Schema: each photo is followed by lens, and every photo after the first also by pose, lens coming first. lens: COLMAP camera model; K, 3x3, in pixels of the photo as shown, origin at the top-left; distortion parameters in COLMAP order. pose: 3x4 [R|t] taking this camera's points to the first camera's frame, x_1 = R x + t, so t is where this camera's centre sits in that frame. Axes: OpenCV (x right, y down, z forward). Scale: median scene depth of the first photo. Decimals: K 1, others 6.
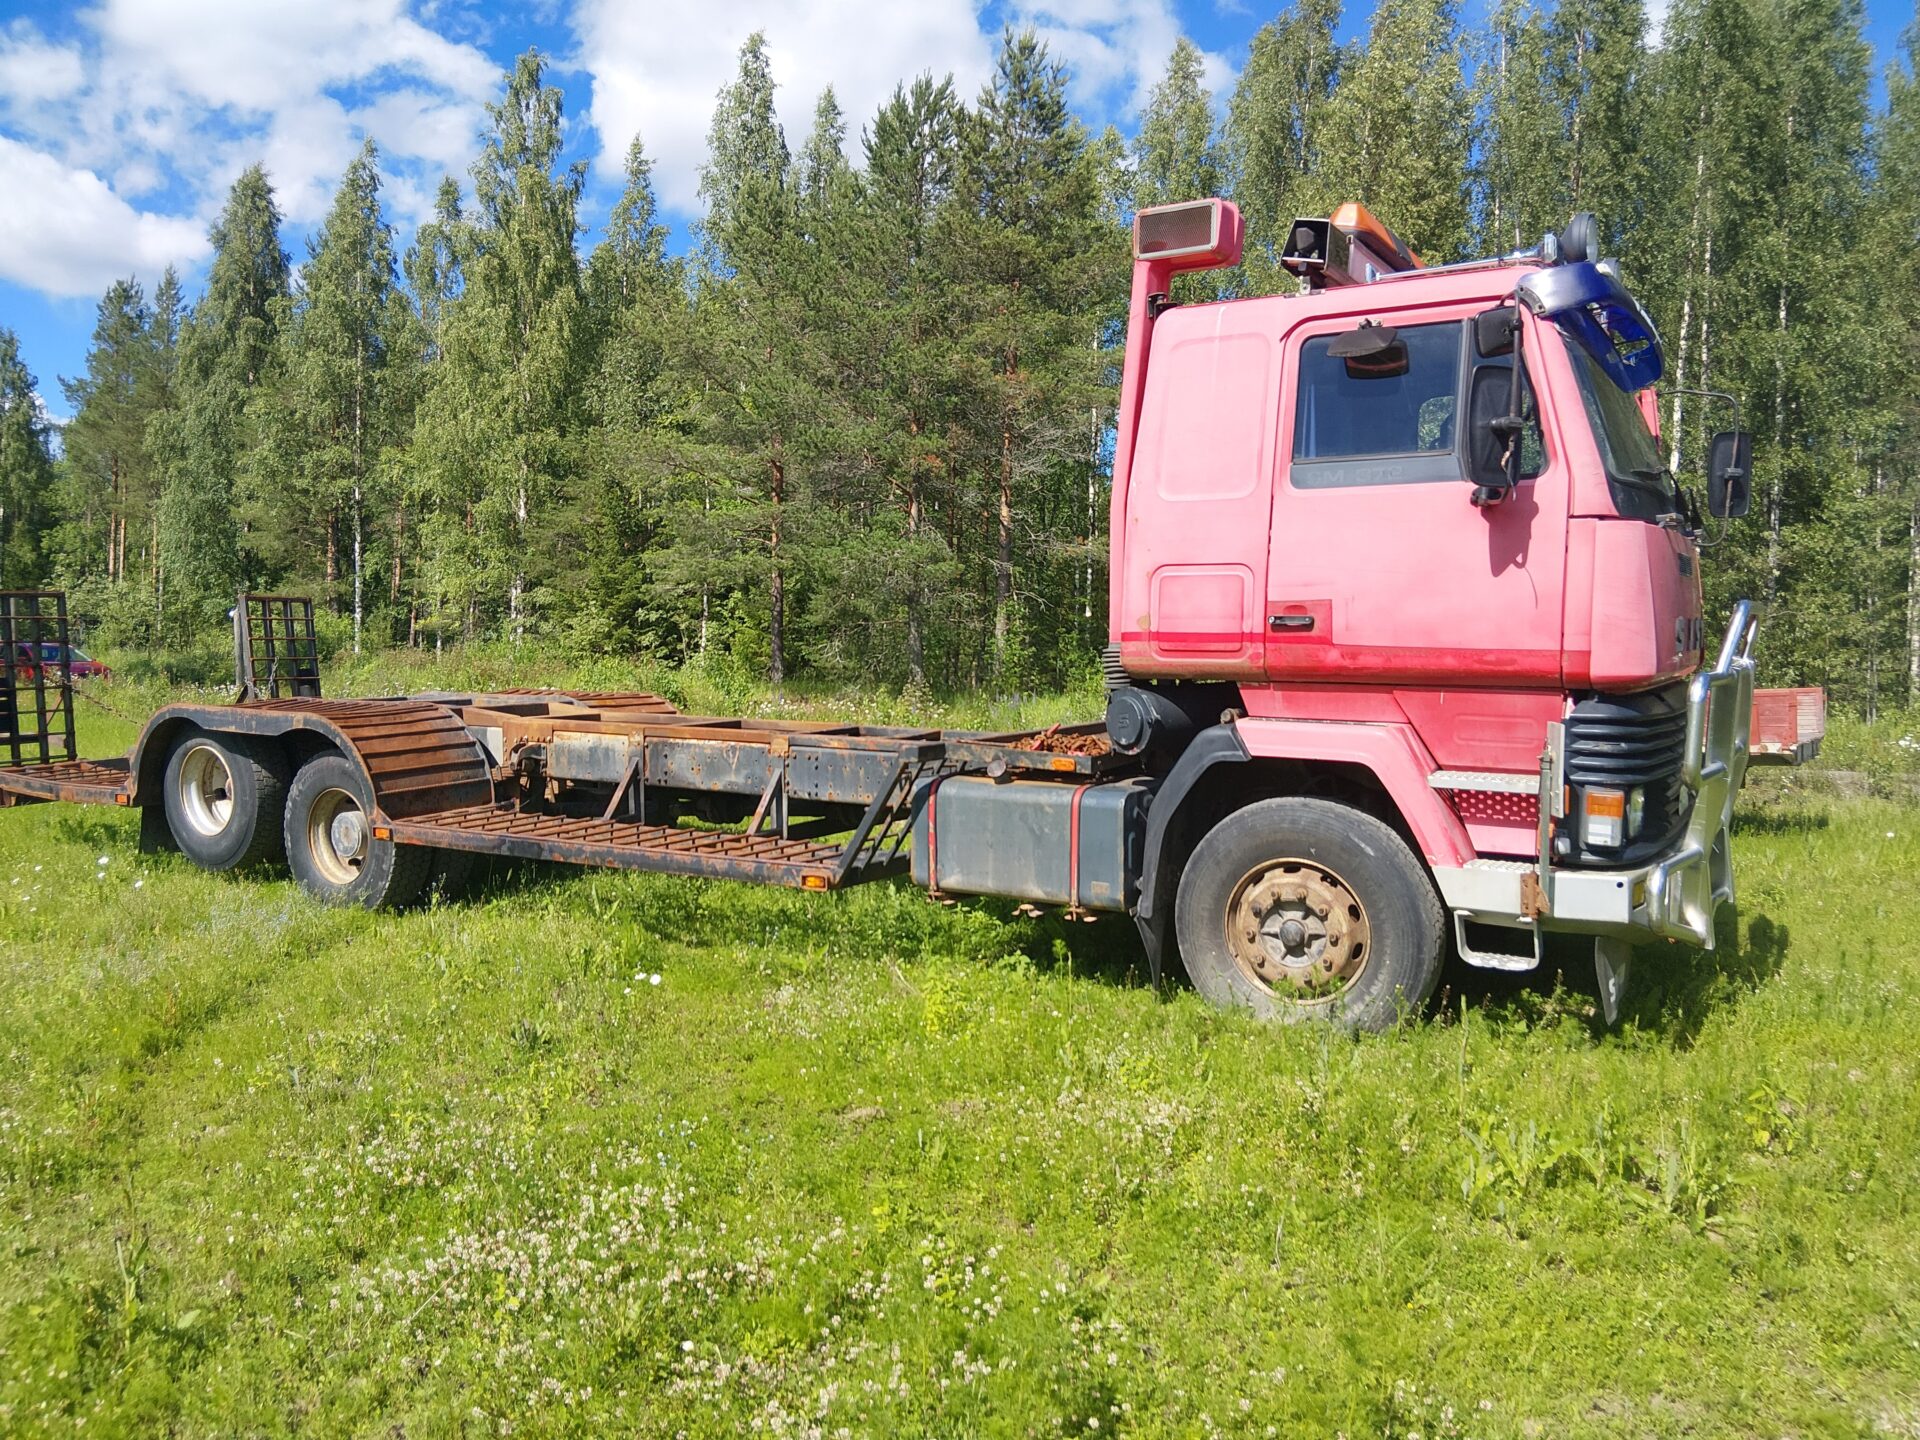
lens RADIAL K [[1441.4, 0, 984.0], [0, 1441.4, 721.2], [0, 0, 1]] dist [0.066038, -0.111331]
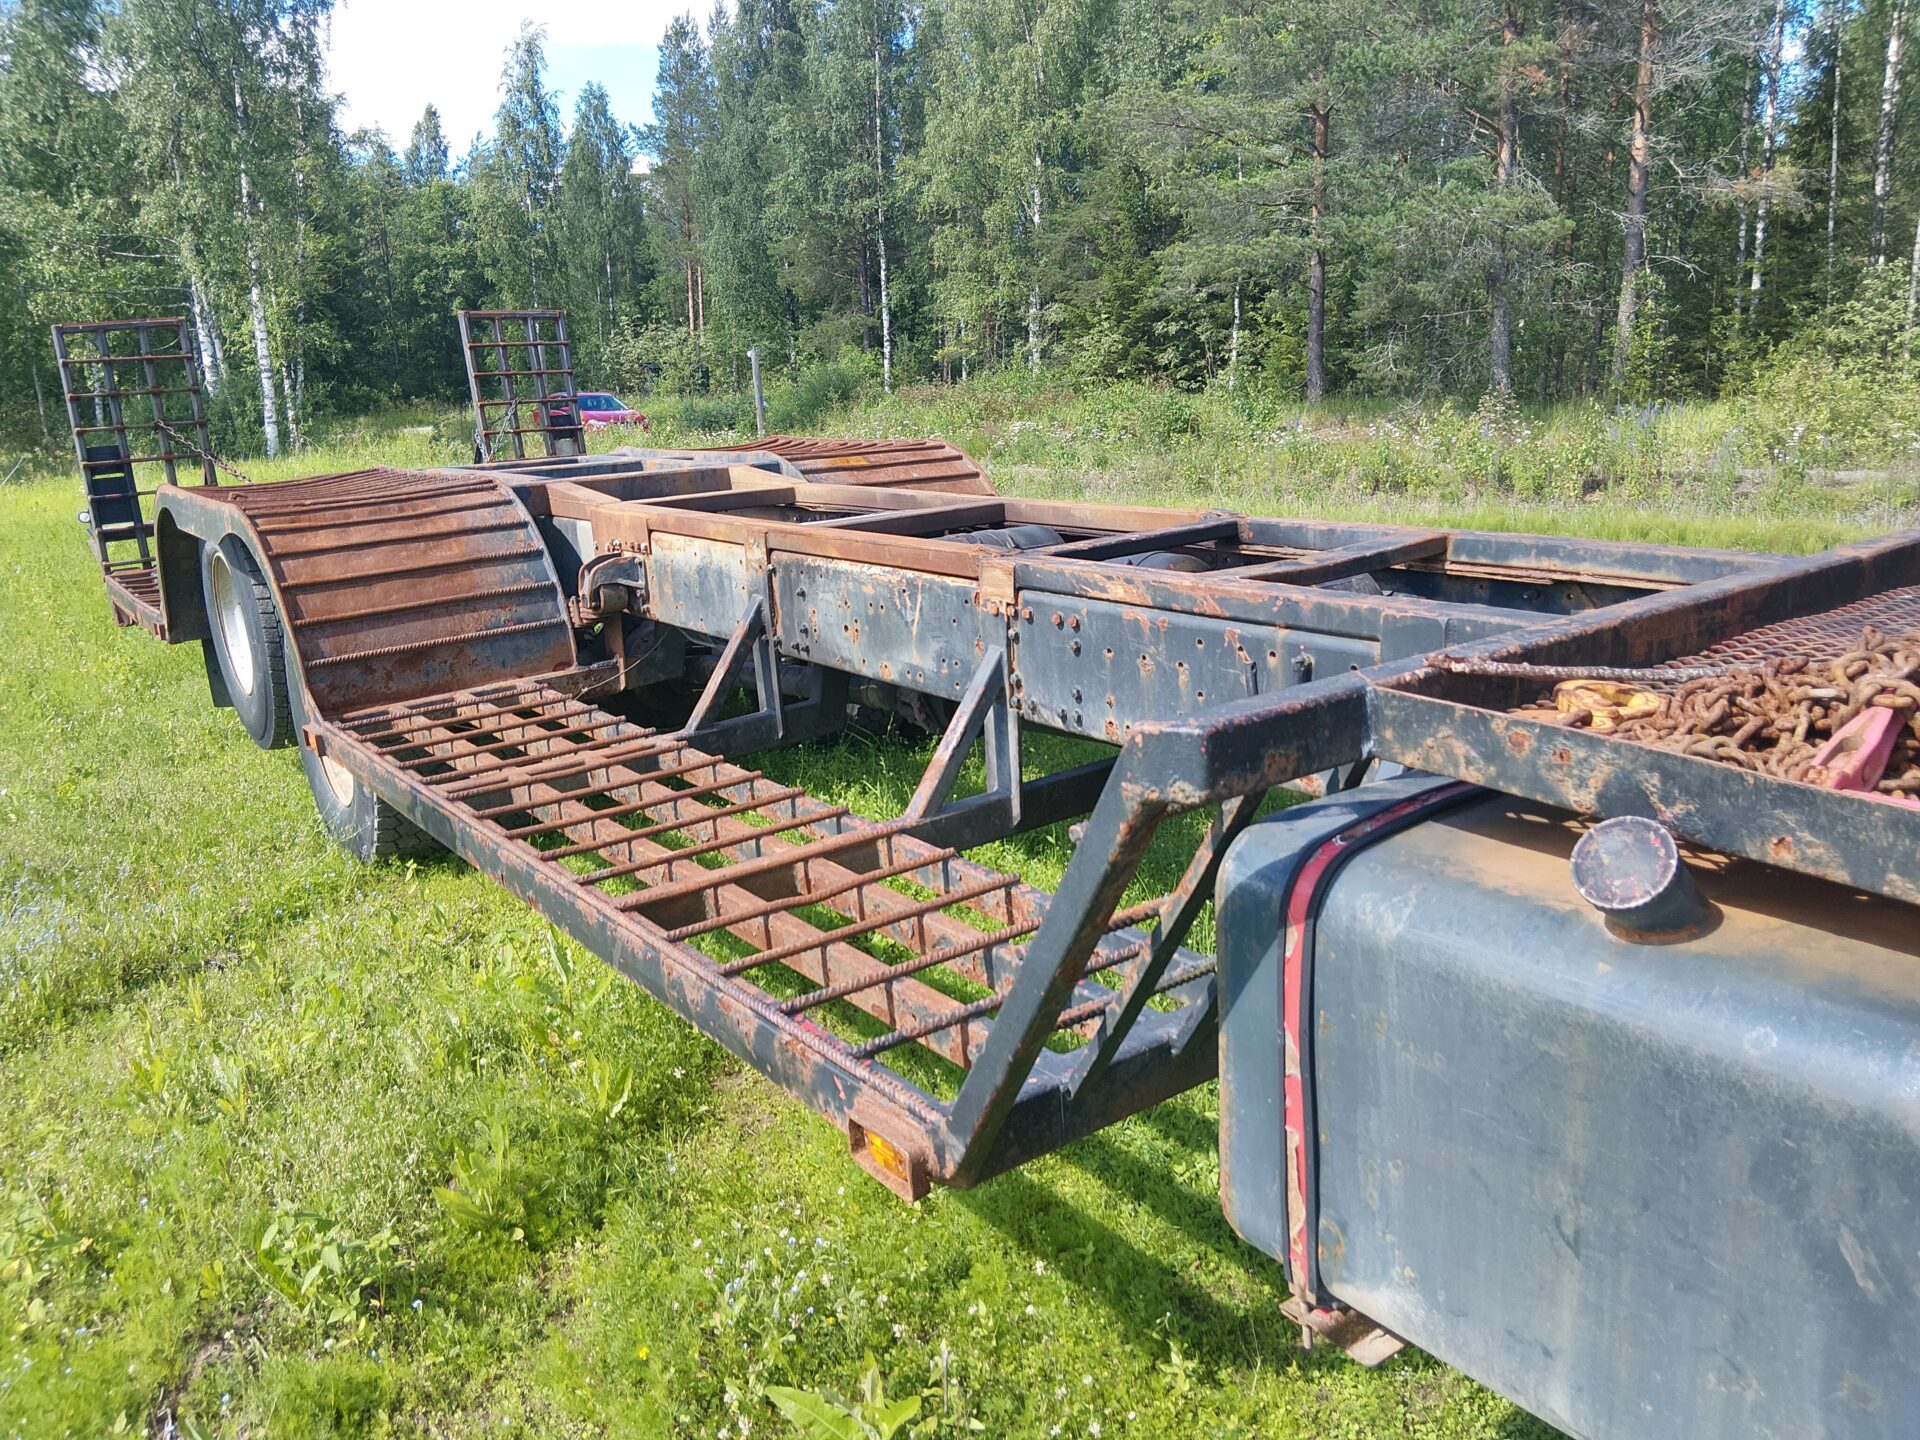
lens RADIAL K [[1429.9, 0, 958.5], [0, 1429.9, 728.6], [0, 0, 1]] dist [0.111075, -0.204730]
pose [[0.918078, 0.046008, -0.393722, 0.000508], [0.030968, 0.981881, 0.186948, -0.004443], [0.395189, -0.183826, 0.900019, 0.159870]]
